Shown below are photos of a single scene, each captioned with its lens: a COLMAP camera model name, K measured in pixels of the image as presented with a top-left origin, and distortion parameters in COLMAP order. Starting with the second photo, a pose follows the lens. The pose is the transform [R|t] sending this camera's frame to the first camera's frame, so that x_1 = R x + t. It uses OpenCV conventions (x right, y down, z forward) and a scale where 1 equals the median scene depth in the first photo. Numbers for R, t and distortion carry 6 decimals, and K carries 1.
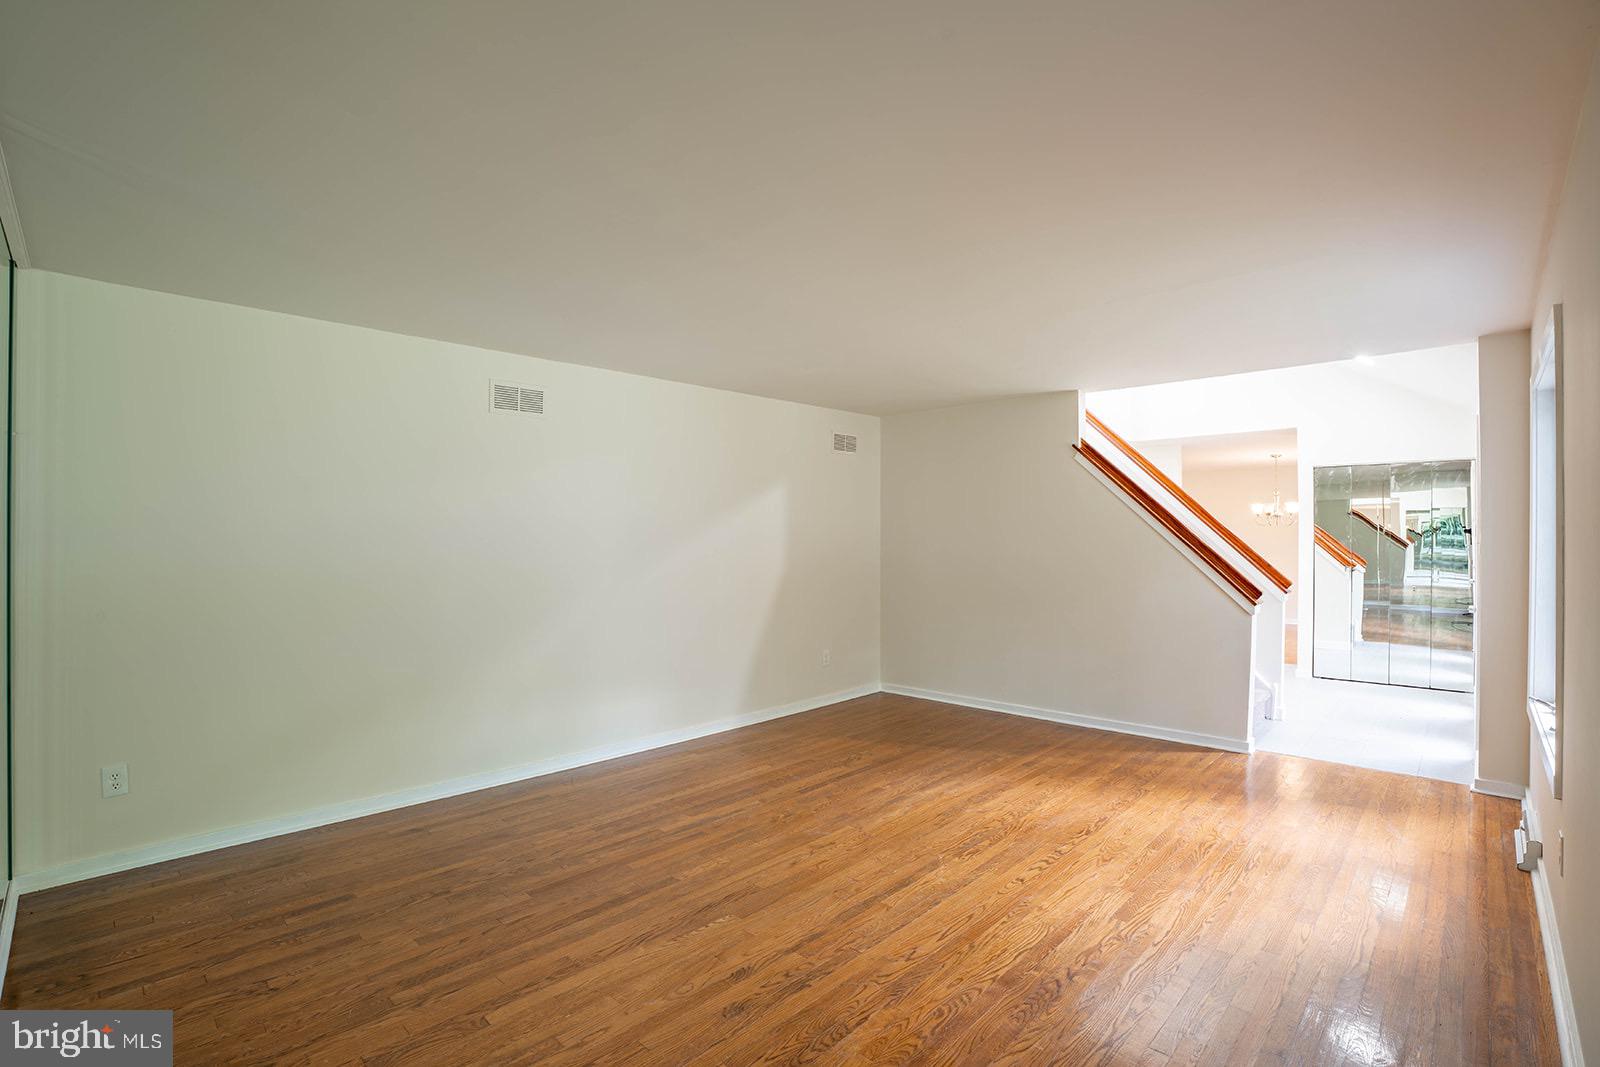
lens RADIAL K [[734.7, 0, 801.2], [0, 734.7, 535.9], [0, 0, 1]] dist [-0.073274, 0.021926]
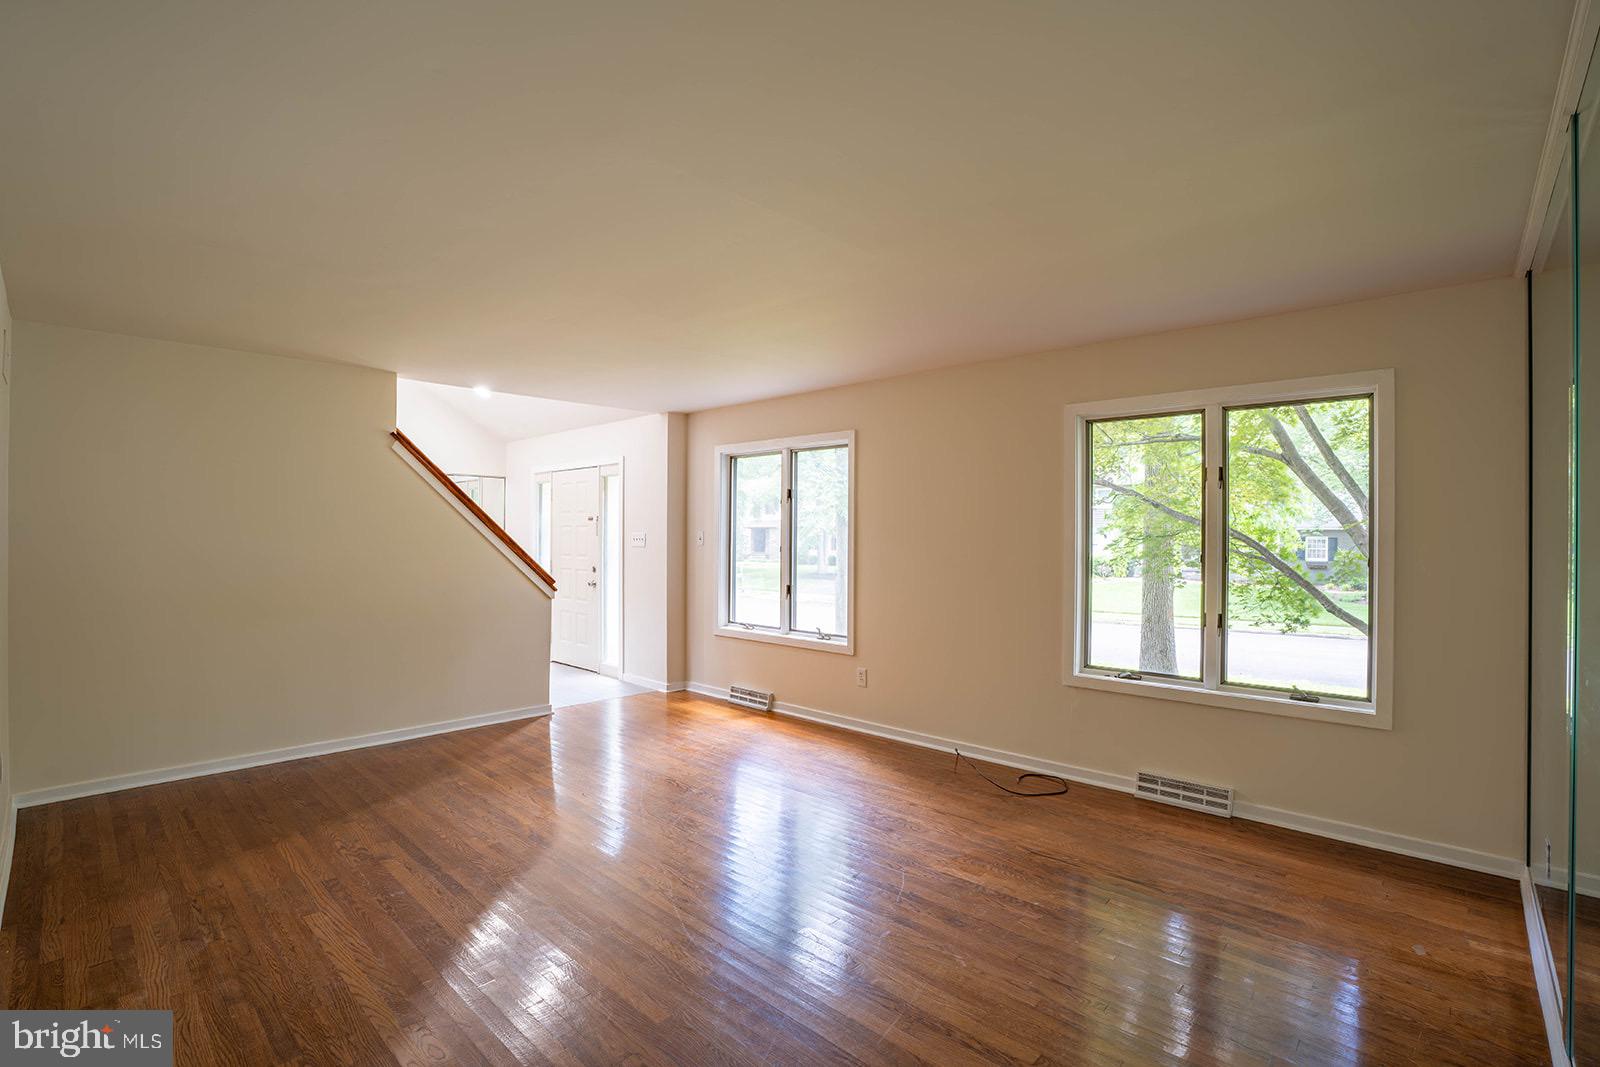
lens RADIAL K [[734.7, 0, 801.2], [0, 734.7, 535.9], [0, 0, 1]] dist [-0.073274, 0.021926]
pose [[-0.016066, 0.002886, 0.999867, -0.611113], [-0.006590, 0.999974, -0.002993, 0.004348], [-0.999849, -0.006637, -0.016047, 0.594878]]
